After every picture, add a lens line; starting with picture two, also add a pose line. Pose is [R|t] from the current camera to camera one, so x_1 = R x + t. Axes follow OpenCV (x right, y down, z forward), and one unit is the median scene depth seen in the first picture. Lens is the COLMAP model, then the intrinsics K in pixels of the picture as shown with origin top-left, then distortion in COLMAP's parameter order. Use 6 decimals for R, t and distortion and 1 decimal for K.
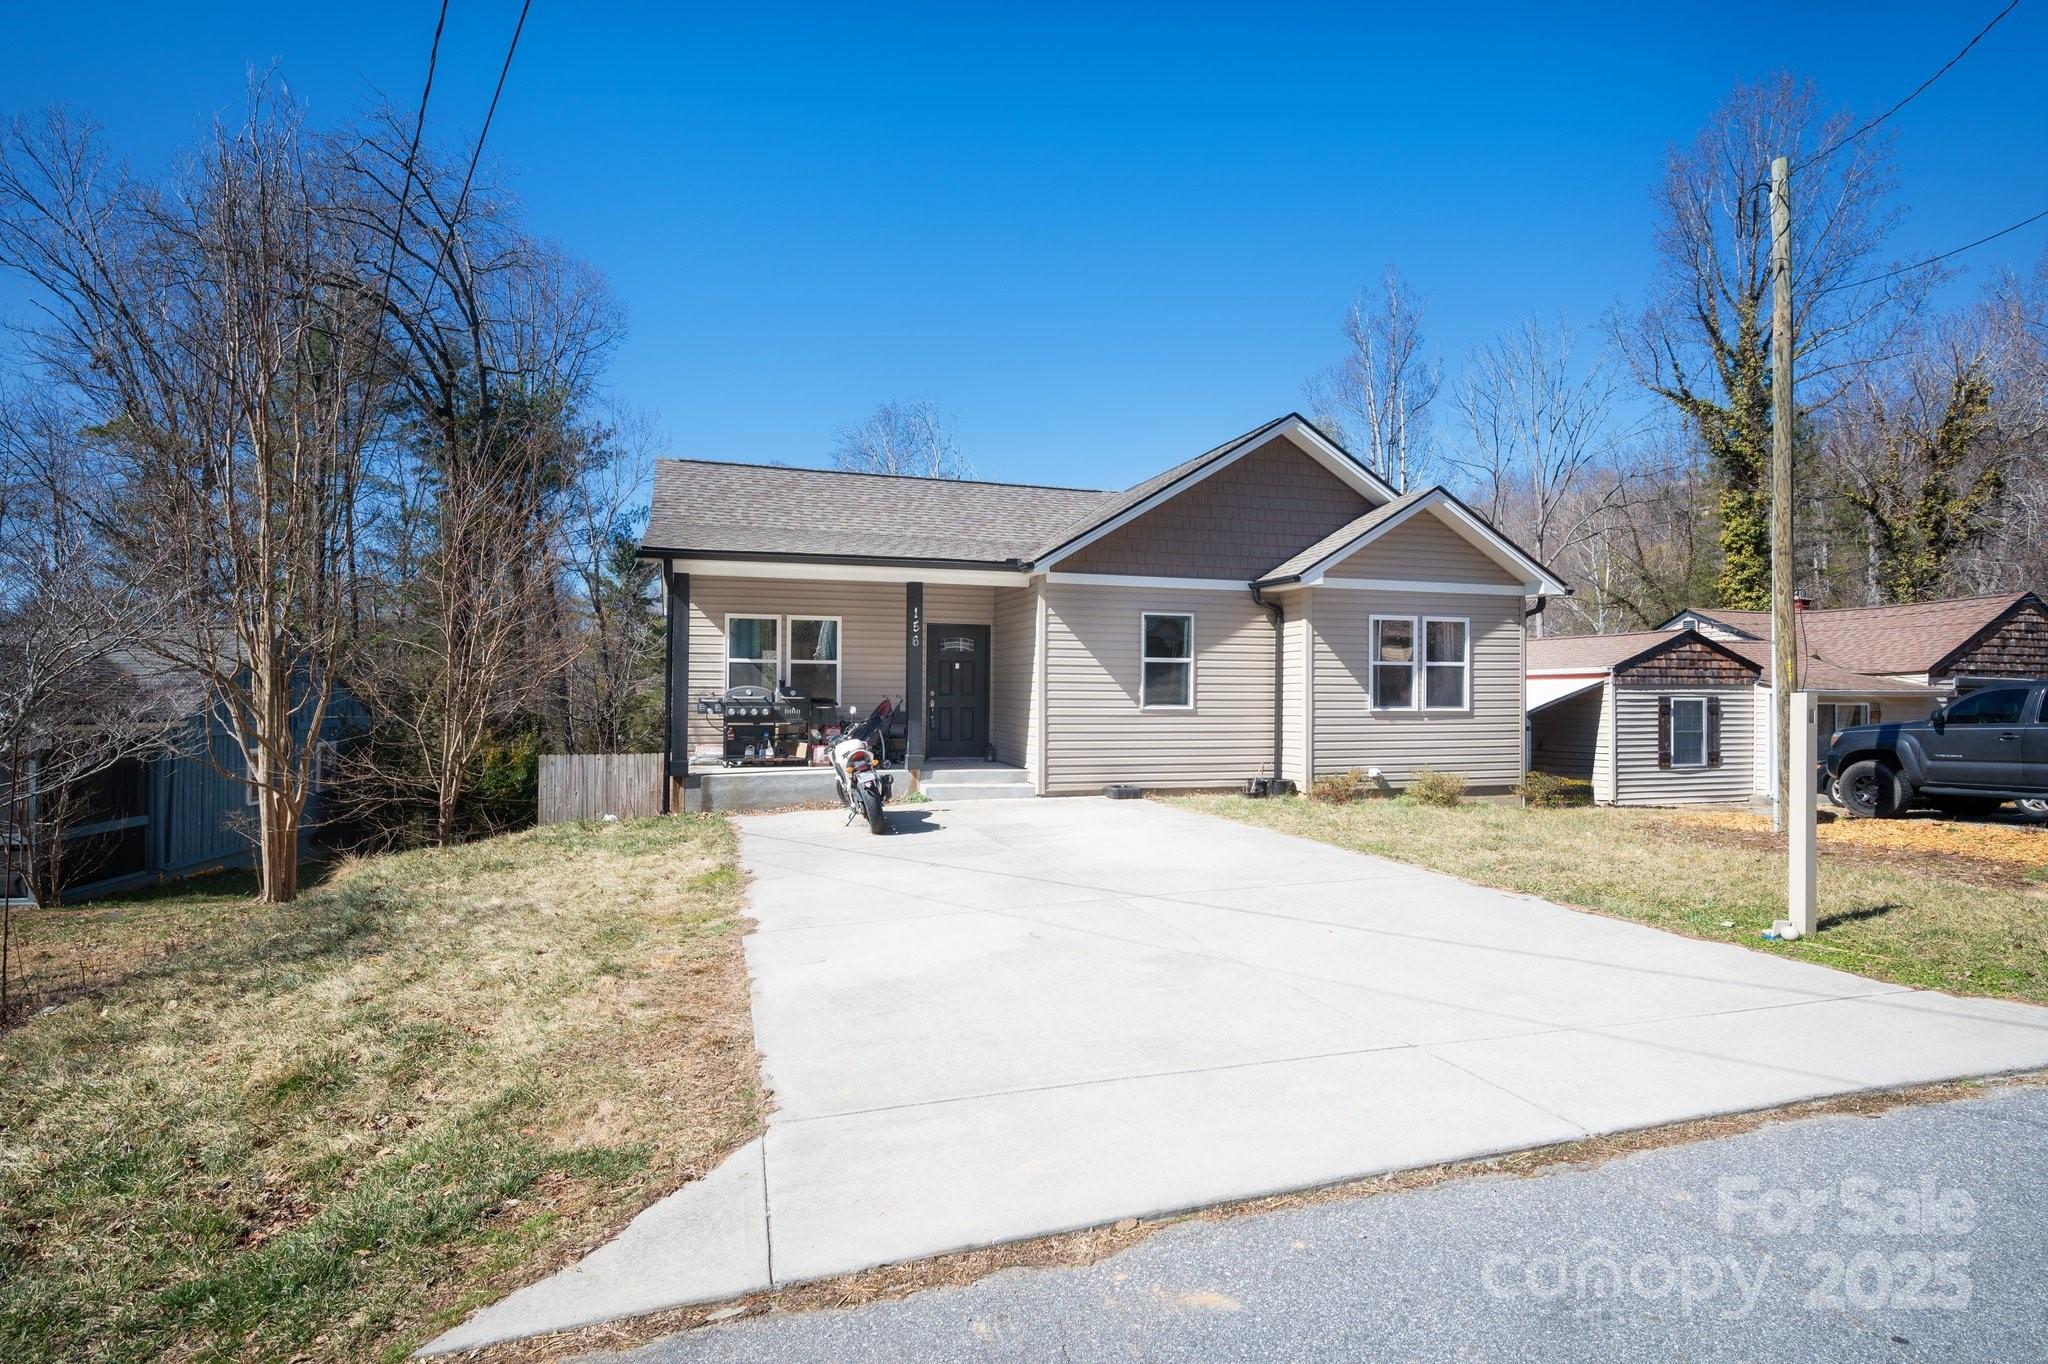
lens RADIAL K [[1030.1, 0, 1024.0], [0, 1030.1, 682.0], [0, 0, 1]] dist [-0.001149, 0.000395]
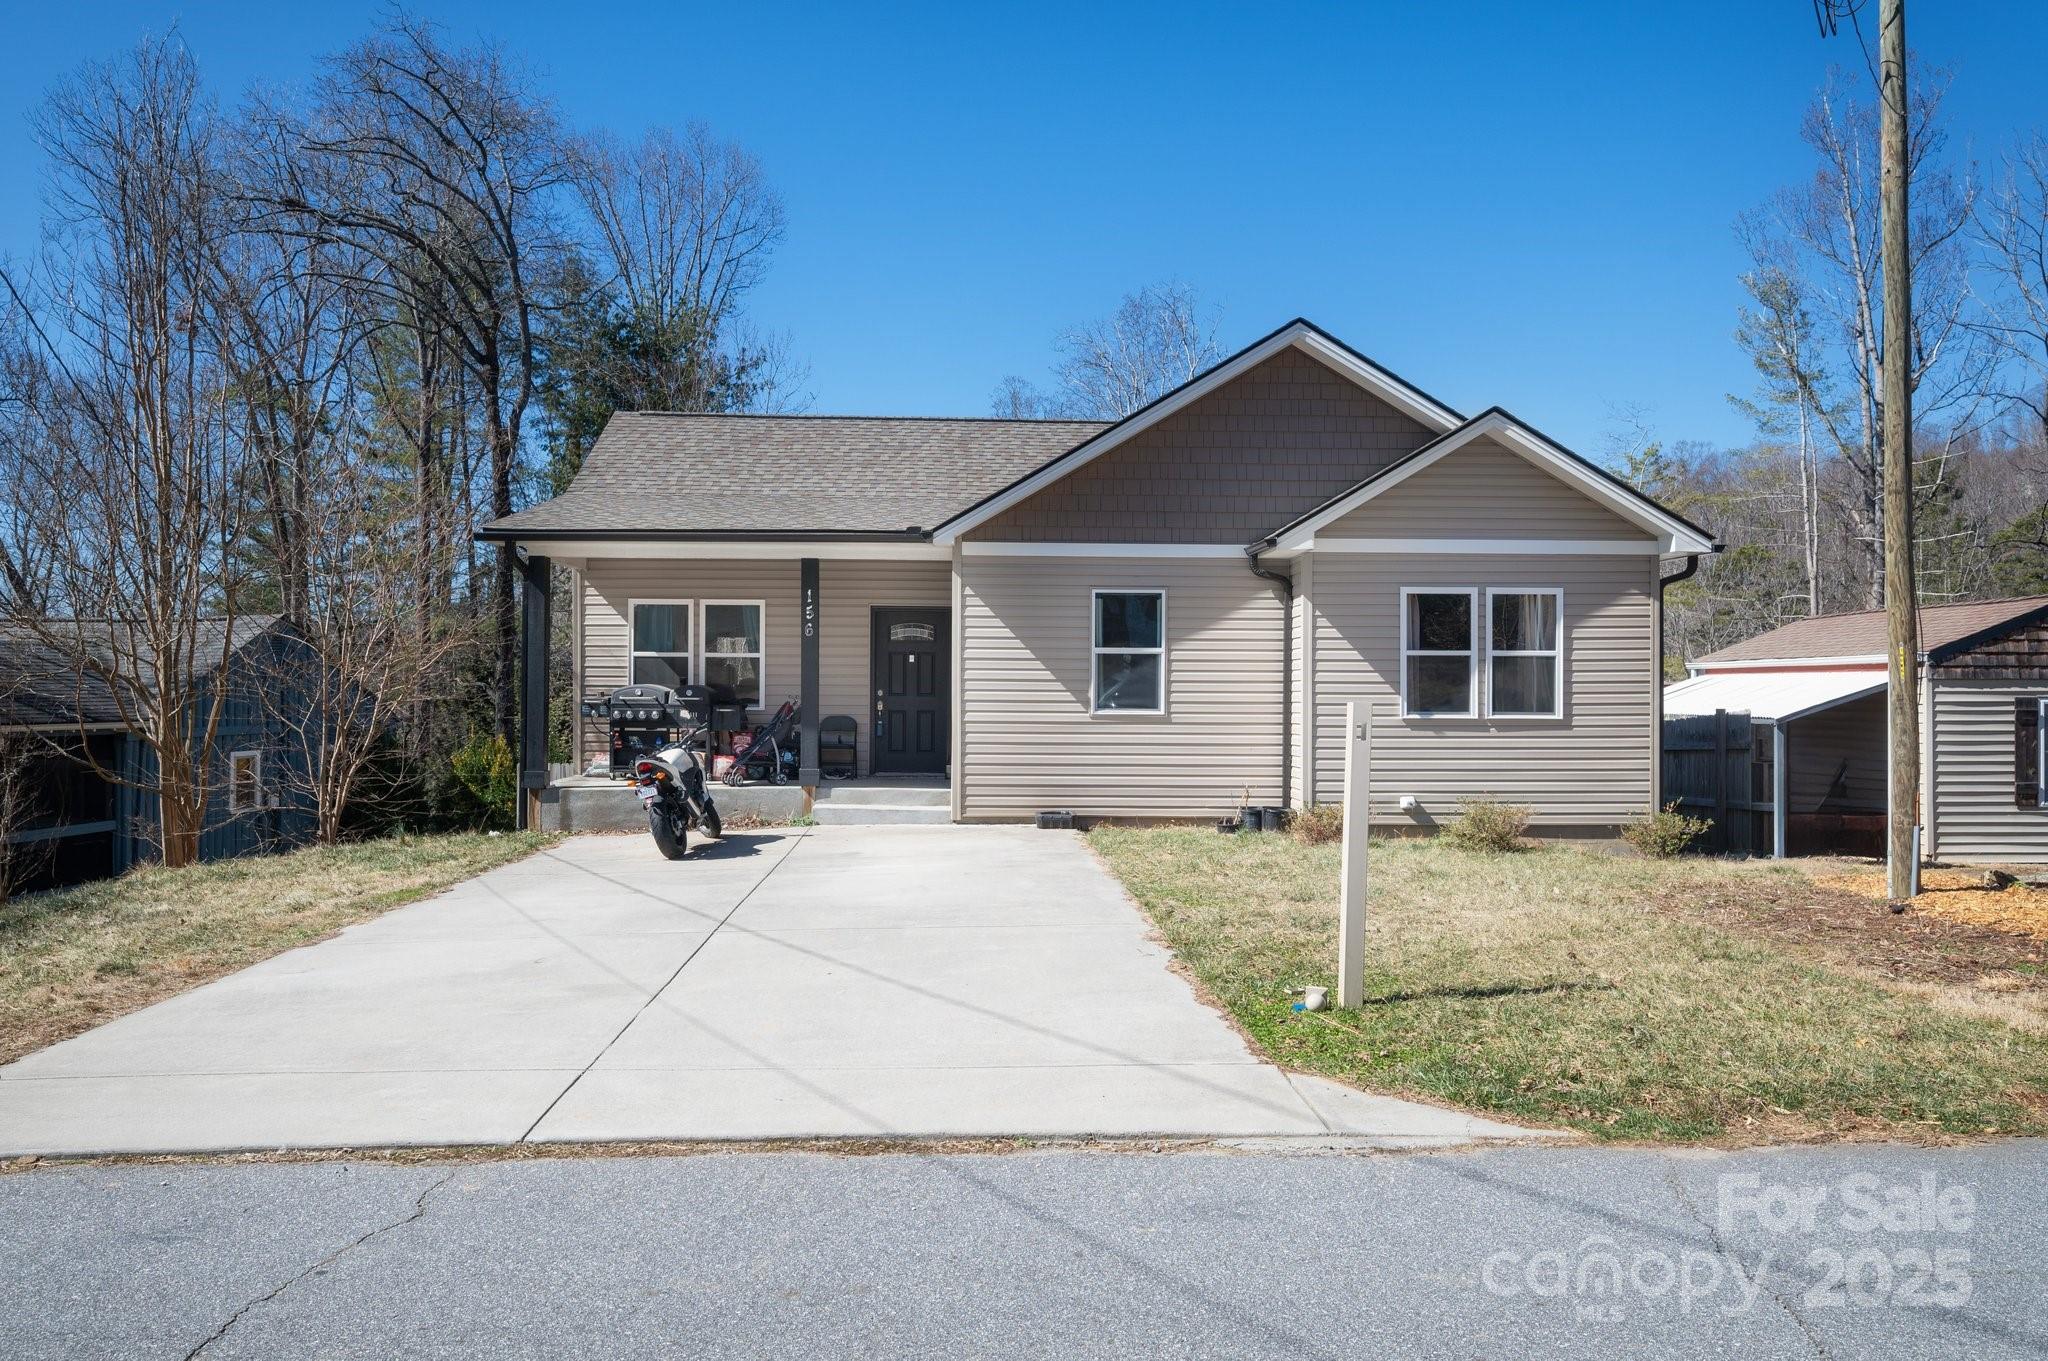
lens RADIAL K [[1436.7, 0, 1024.0], [0, 1436.7, 680.5], [0, 0, 1]] dist [-0.001864, -0.002683]
pose [[0.964337, -0.000996, -0.264676, 0.341344], [0.002732, 0.999977, 0.006190, -0.005780], [0.264663, -0.006692, 0.964318, -0.057334]]
